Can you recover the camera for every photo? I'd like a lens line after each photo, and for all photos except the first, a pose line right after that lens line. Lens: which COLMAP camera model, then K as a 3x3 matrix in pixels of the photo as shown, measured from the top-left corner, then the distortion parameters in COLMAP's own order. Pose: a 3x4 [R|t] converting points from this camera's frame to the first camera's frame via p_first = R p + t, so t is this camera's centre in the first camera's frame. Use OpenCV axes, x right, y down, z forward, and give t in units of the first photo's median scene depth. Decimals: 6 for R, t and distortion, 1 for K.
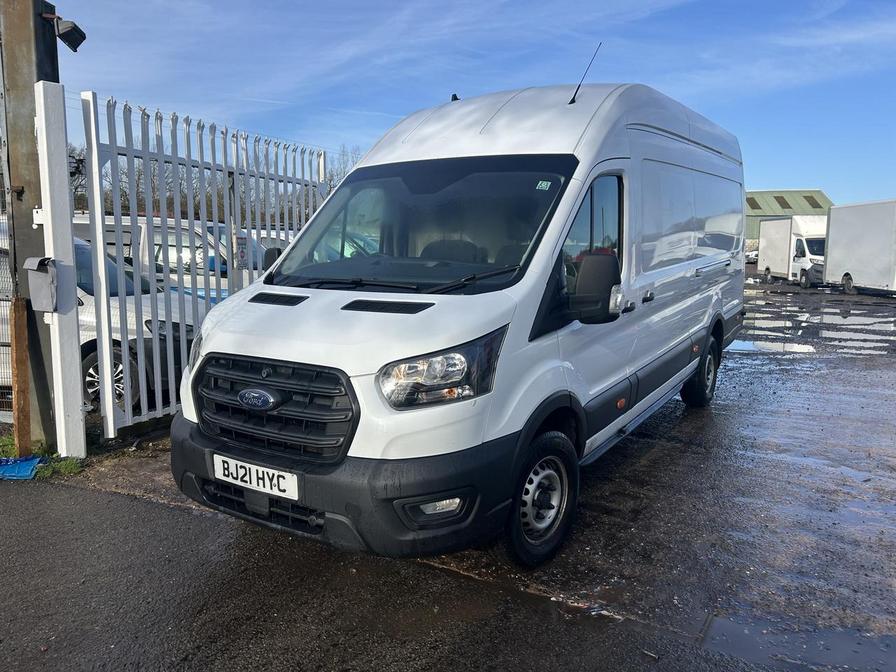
lens RADIAL K [[672.6, 0, 450.9], [0, 672.6, 335.1], [0, 0, 1]] dist [0.065813, -0.075808]
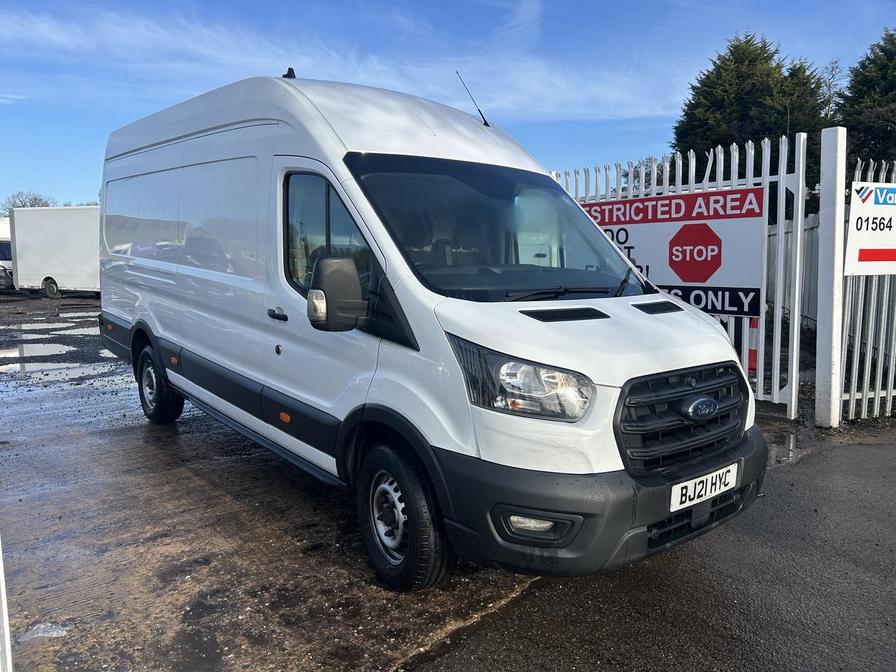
lens RADIAL K [[672.6, 0, 450.9], [0, 672.6, 335.1], [0, 0, 1]] dist [0.065813, -0.075808]
pose [[0.310749, -0.115705, 0.943423, -1.306161], [0.120145, 0.989383, 0.081767, -0.133921], [-0.942868, 0.087939, 0.321351, 1.007727]]
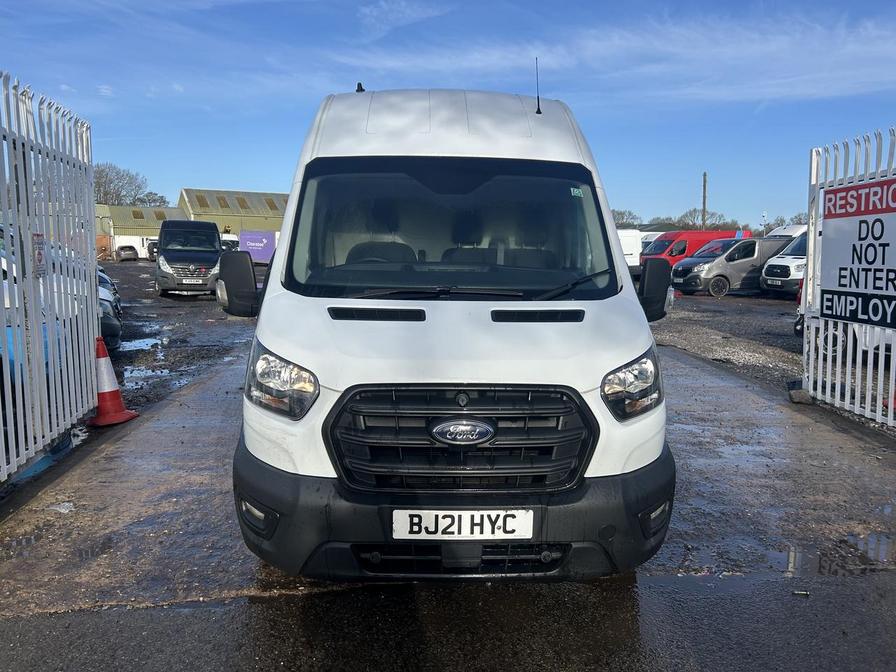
lens RADIAL K [[672.6, 0, 450.9], [0, 672.6, 335.1], [0, 0, 1]] dist [0.065813, -0.075808]
pose [[0.821579, -0.068520, 0.565962, -0.761704], [0.066648, 0.997488, 0.024015, -0.048479], [-0.566185, 0.017990, 0.824082, 0.306472]]
